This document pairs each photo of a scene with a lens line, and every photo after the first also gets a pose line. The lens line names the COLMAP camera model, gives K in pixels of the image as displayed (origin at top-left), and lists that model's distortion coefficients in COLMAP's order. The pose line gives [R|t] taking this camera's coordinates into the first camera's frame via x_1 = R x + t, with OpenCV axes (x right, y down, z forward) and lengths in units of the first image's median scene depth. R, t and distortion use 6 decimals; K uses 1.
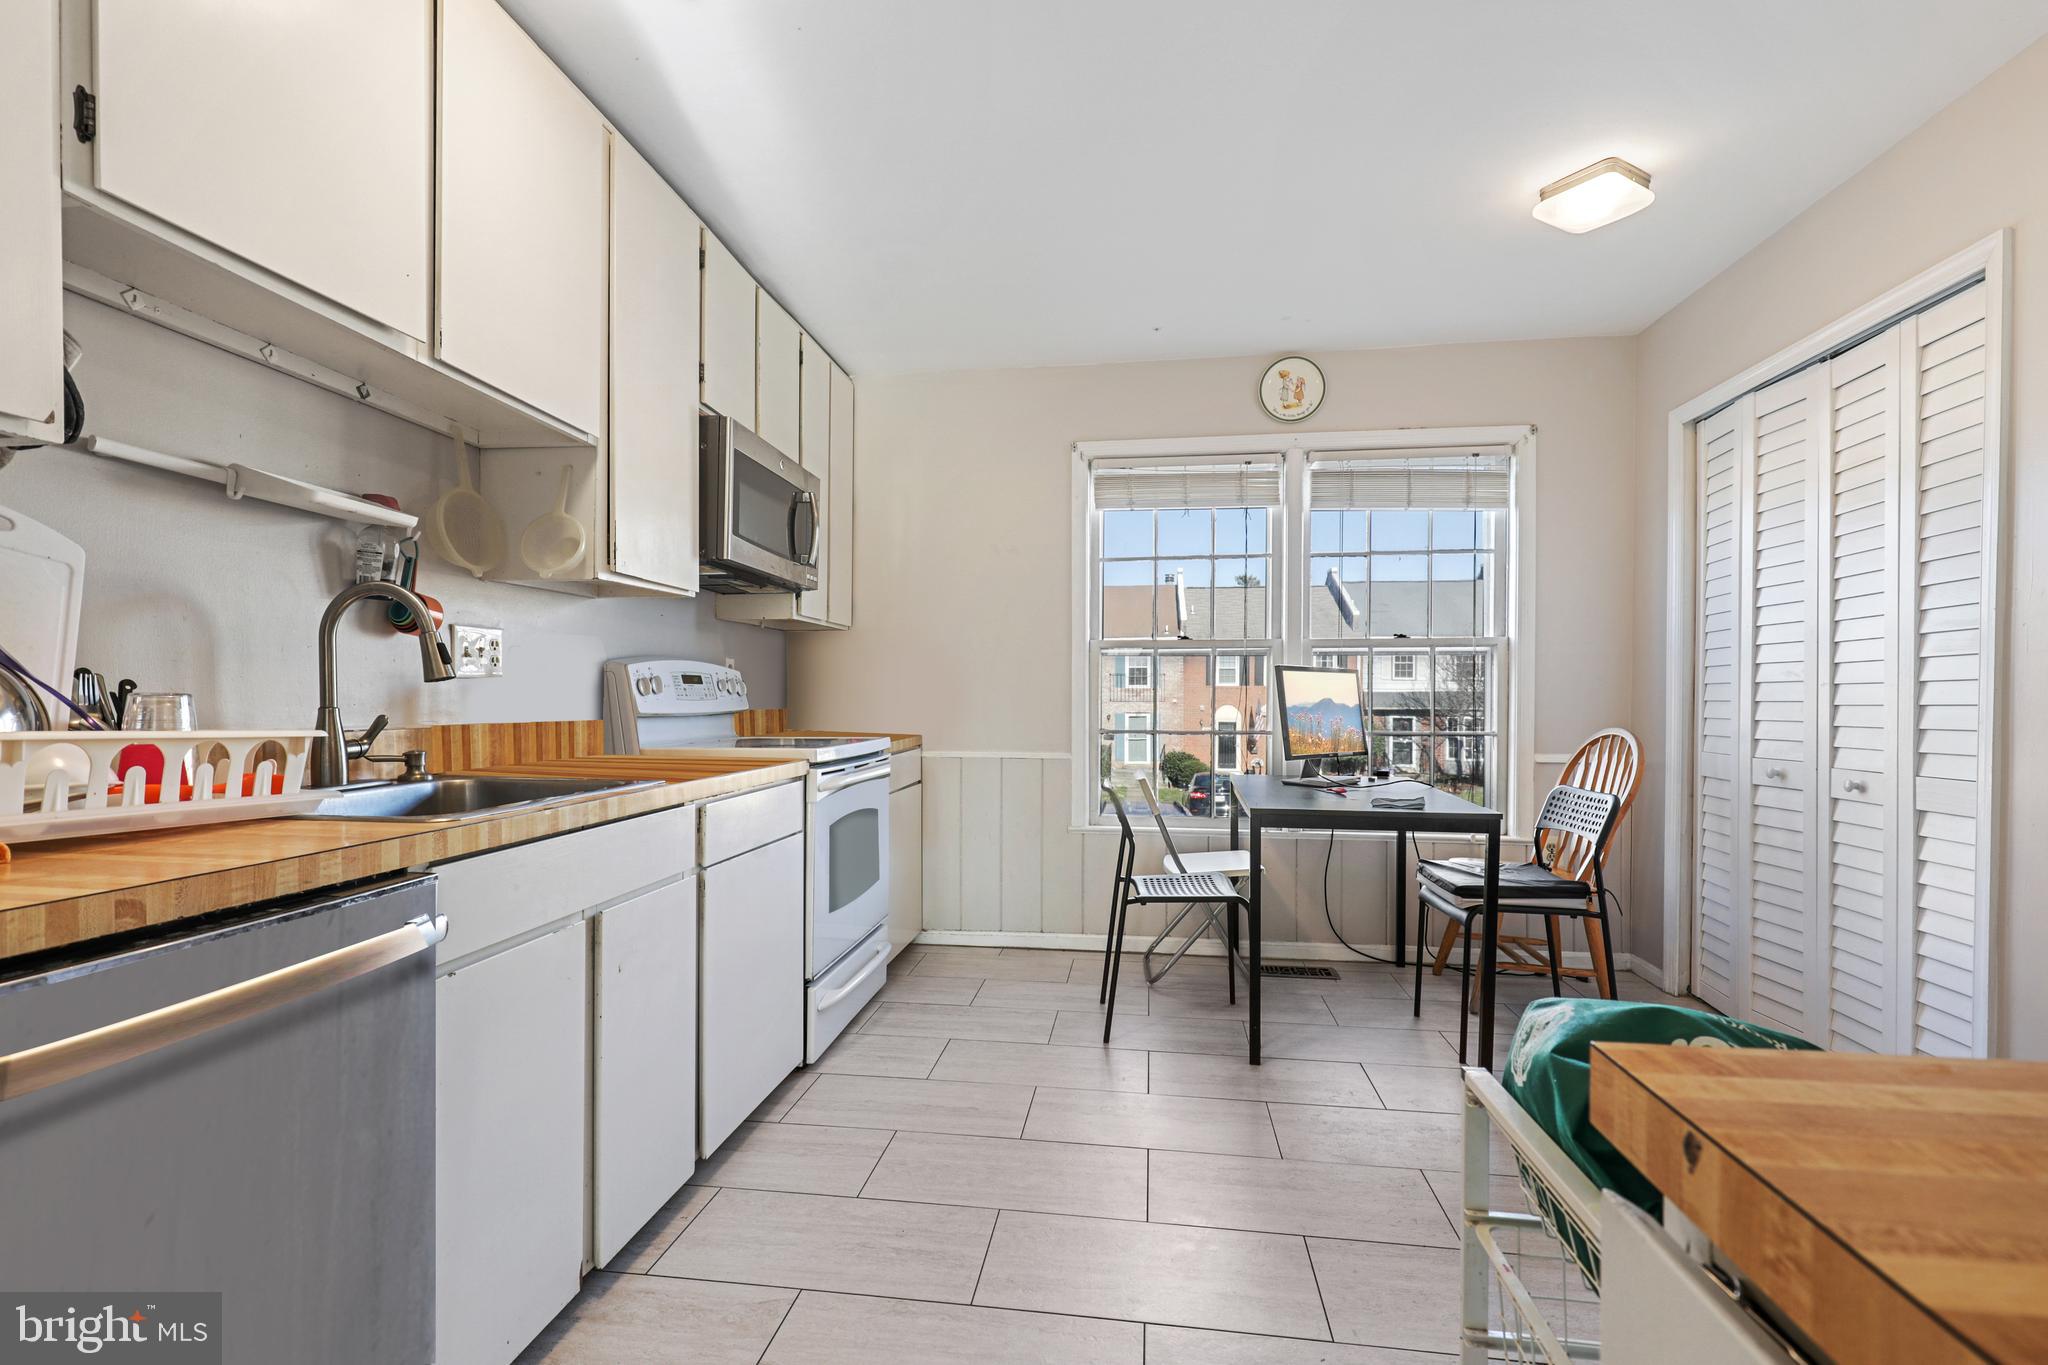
lens RADIAL K [[936.3, 0, 1024.0], [0, 936.3, 682.5], [0, 0, 1]] dist [-0.000256, 0.000000]
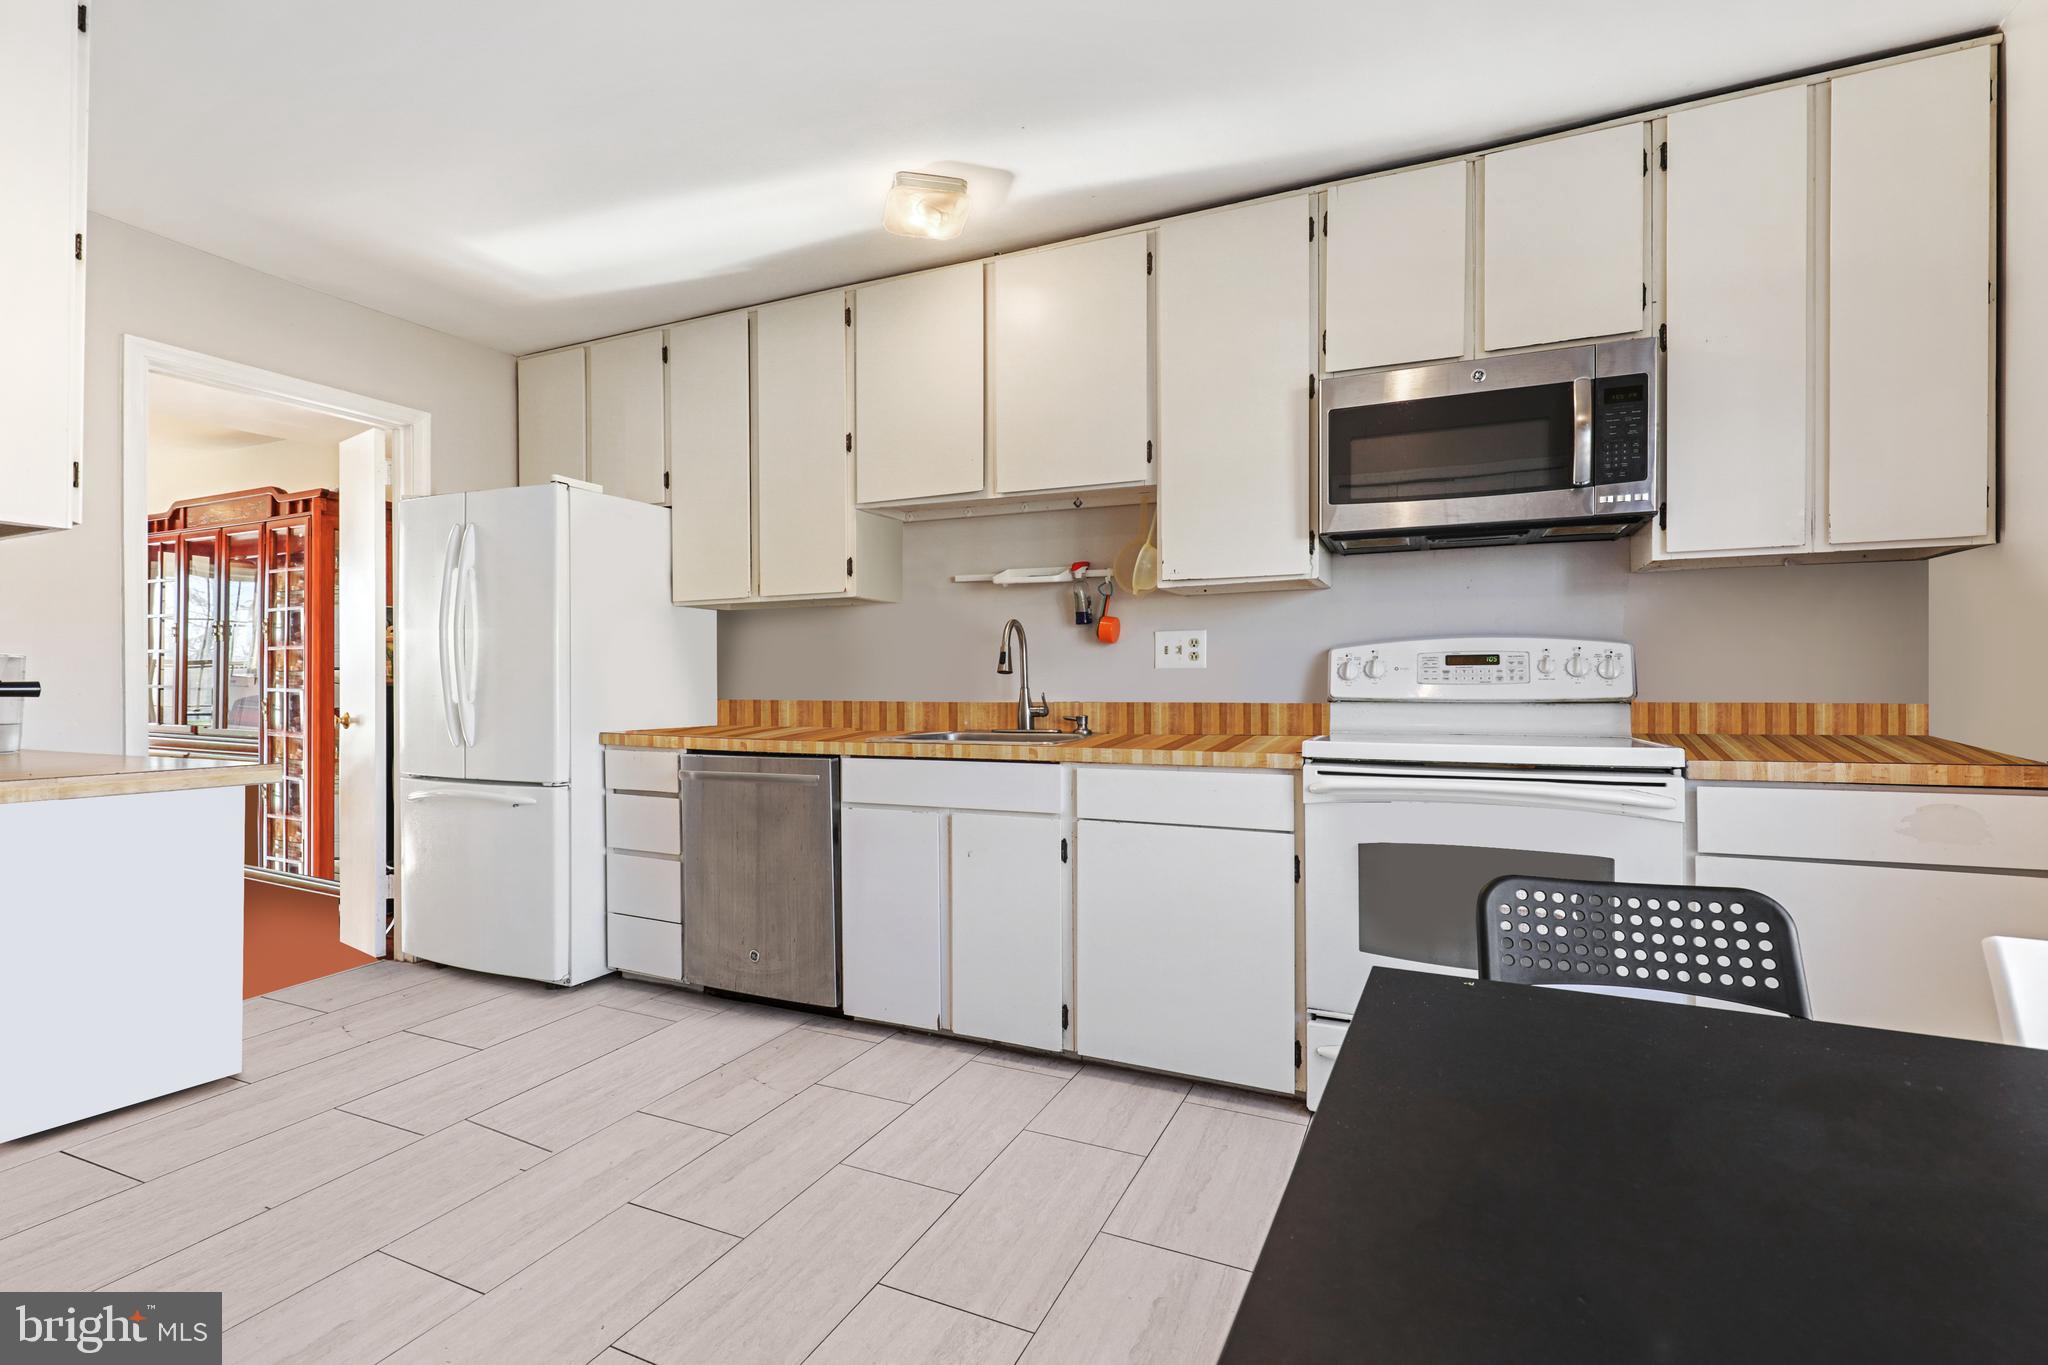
lens RADIAL K [[936.3, 0, 1024.0], [0, 936.3, 682.5], [0, 0, 1]] dist [-0.000256, 0.000000]
pose [[-0.293466, -0.006854, -0.955945, 0.780202], [0.019665, 0.999719, -0.013205, 0.027904], [0.955767, -0.022674, -0.293248, 1.169696]]
